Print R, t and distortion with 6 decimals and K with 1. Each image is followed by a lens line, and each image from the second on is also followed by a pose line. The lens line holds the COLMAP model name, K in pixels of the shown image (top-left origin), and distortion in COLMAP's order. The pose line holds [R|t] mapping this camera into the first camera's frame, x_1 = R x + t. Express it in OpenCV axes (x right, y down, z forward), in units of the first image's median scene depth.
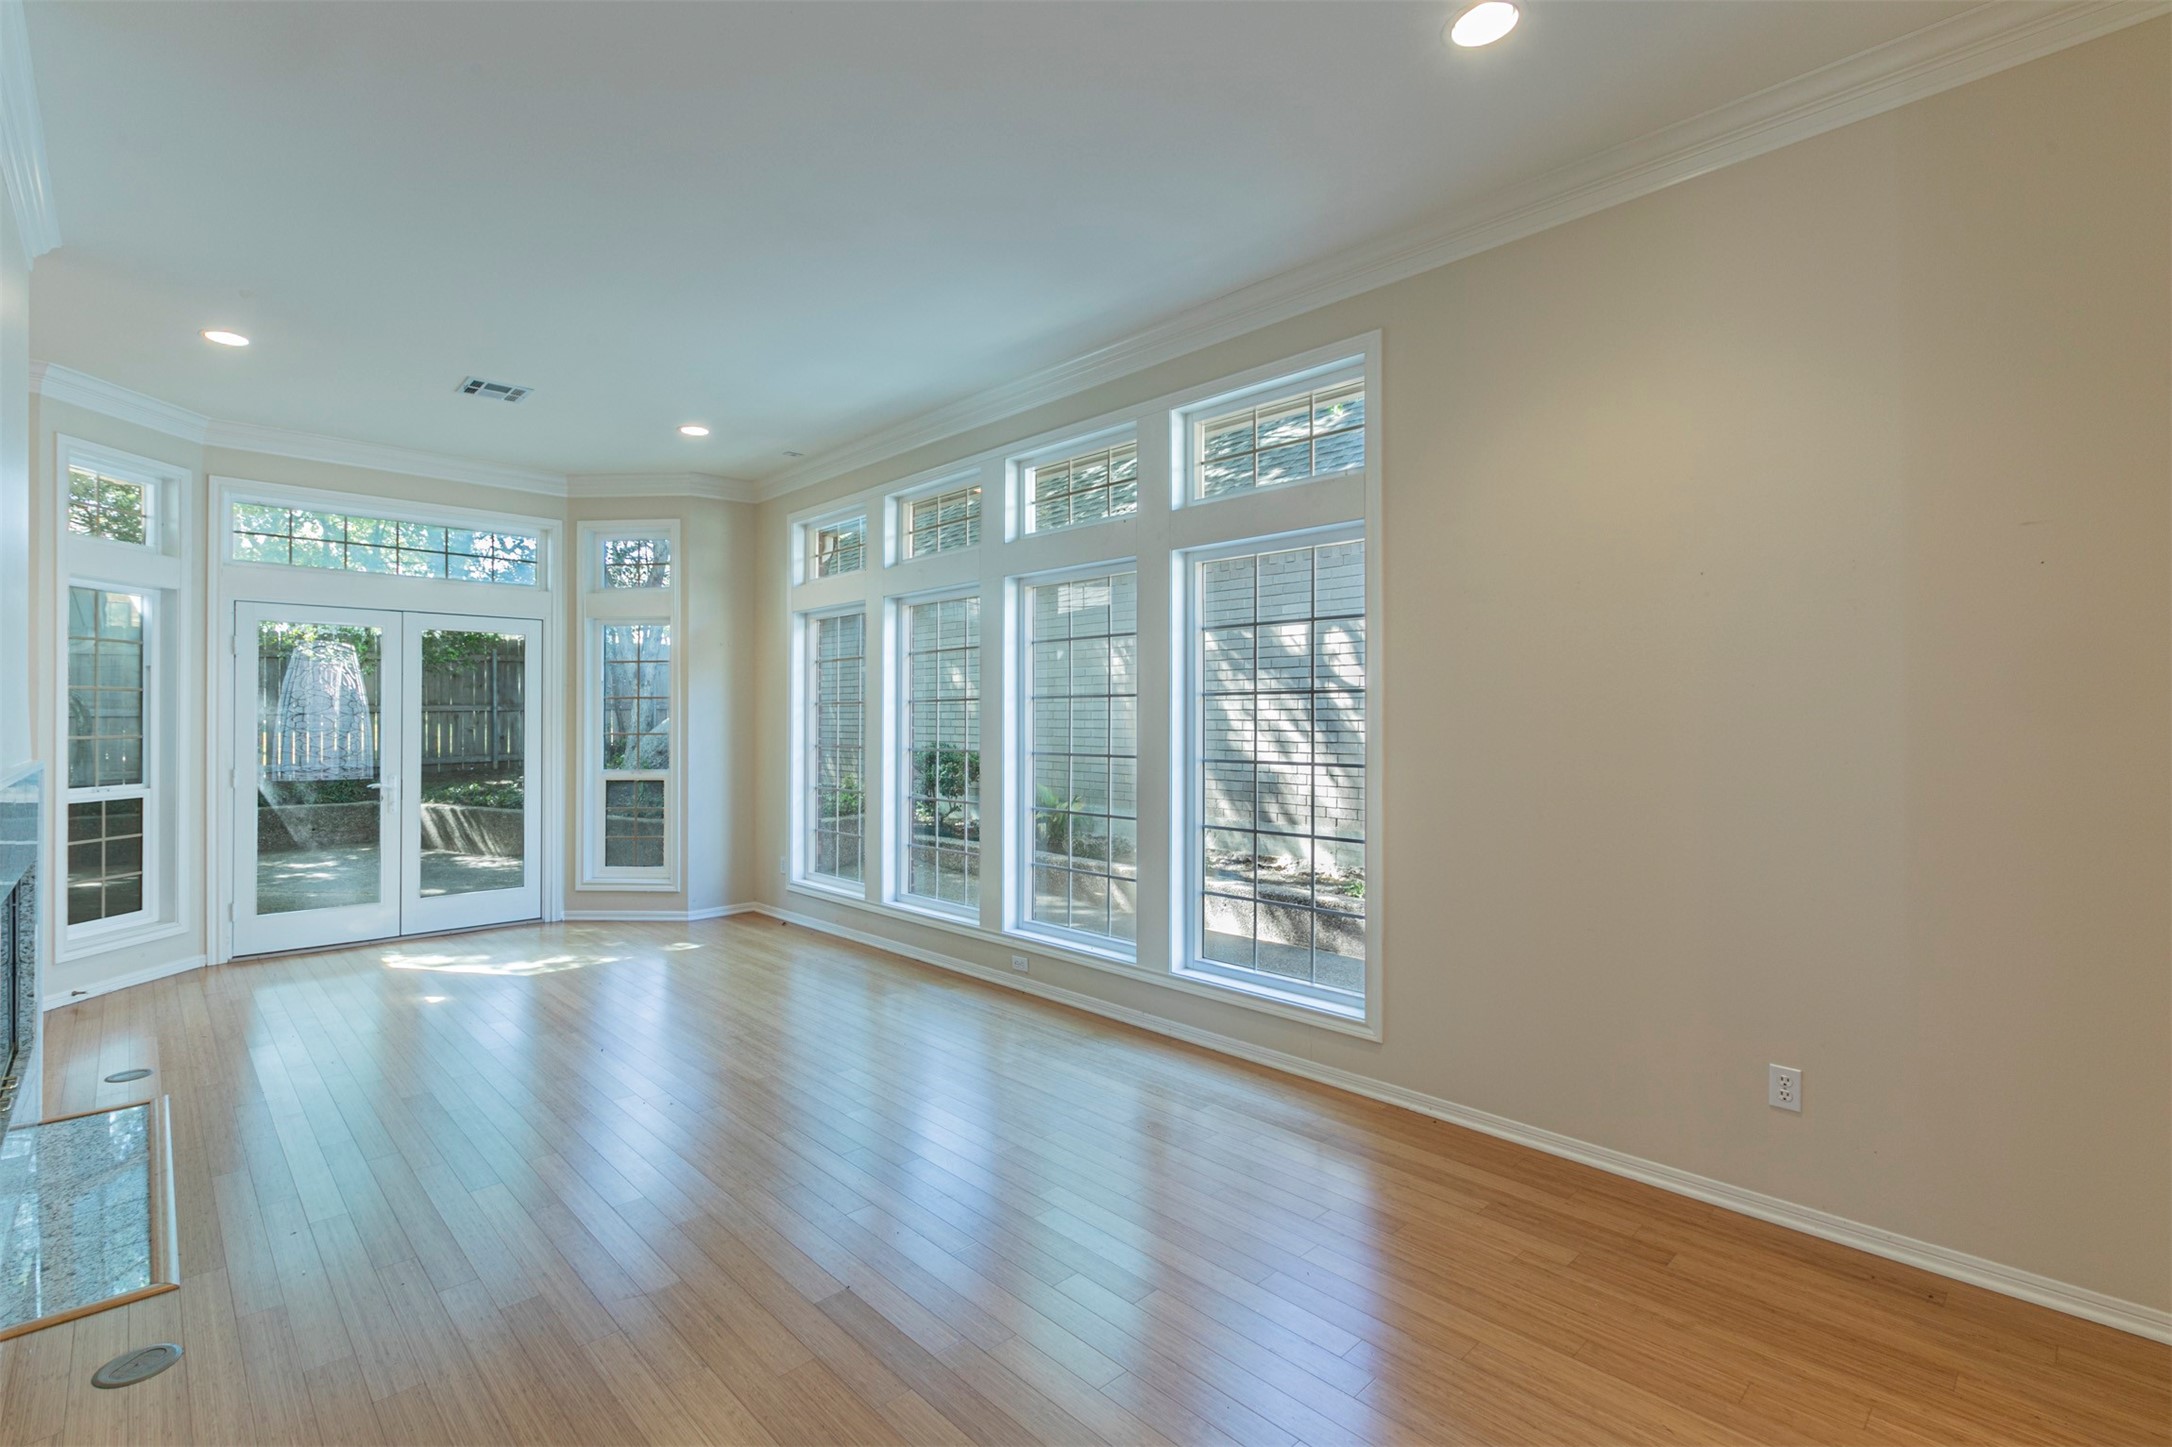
lens RADIAL K [[955.0, 0, 1083.2], [0, 955.0, 718.5], [0, 0, 1]] dist [-0.036013, 0.000142]
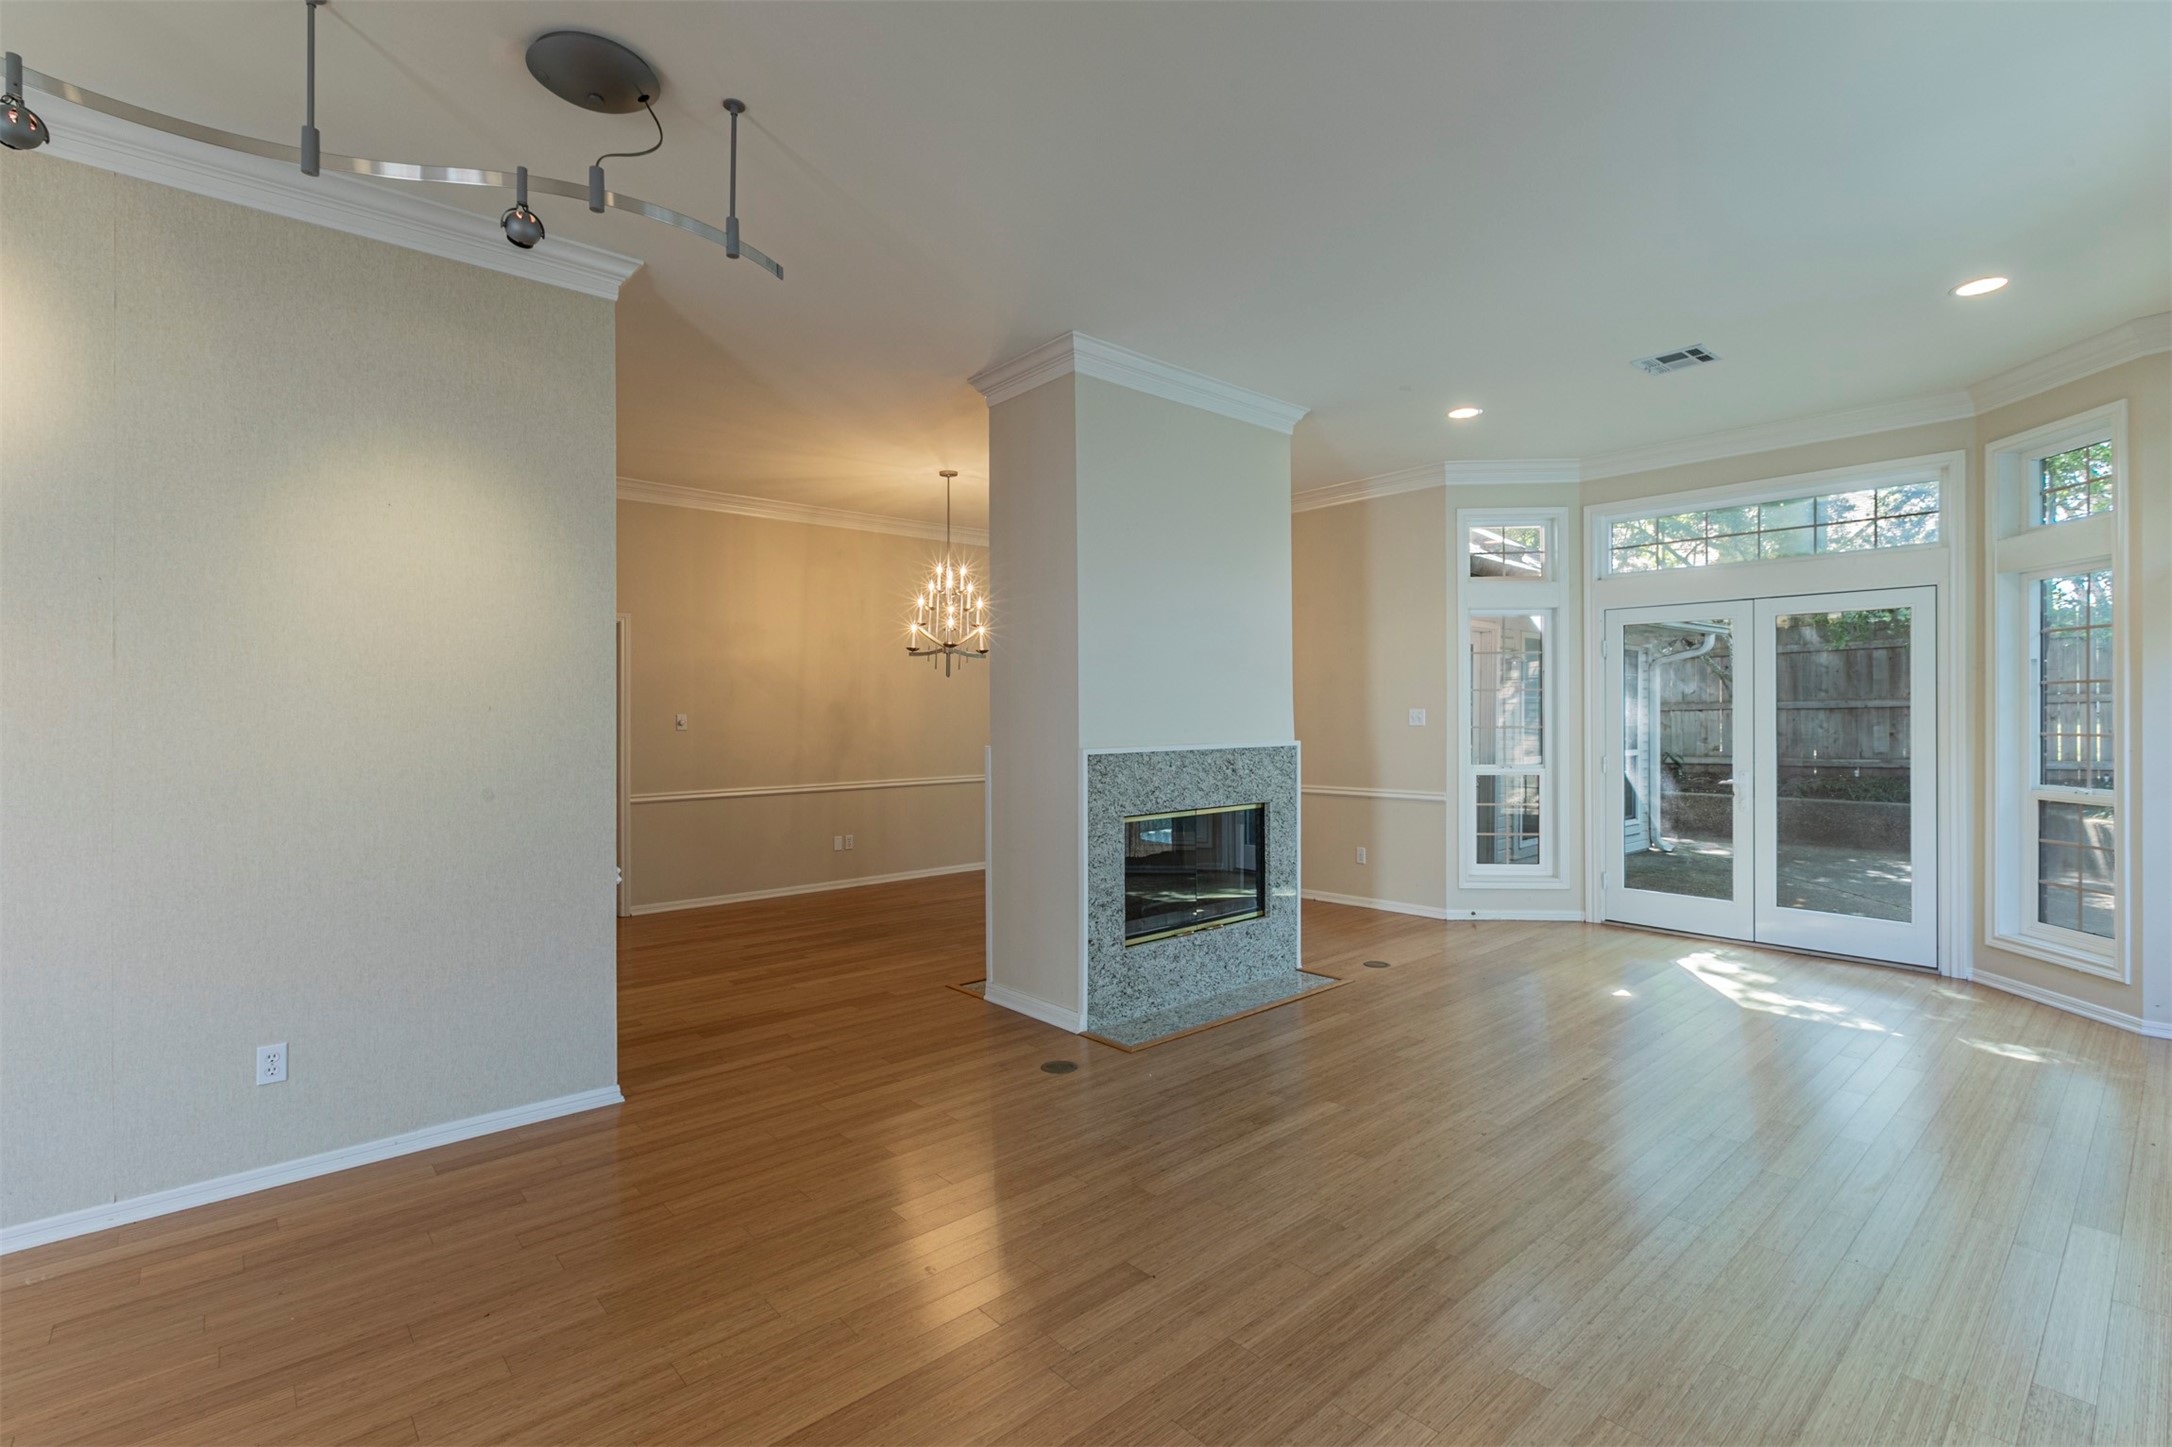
lens RADIAL K [[994.7, 0, 1089.5], [0, 994.7, 710.7], [0, 0, 1]] dist [0.004837, -0.003517]
pose [[-0.063103, -0.001962, -0.998005, 0.320580], [0.001860, 0.999996, -0.002083, -0.000776], [0.998005, -0.001988, -0.063099, 0.390800]]
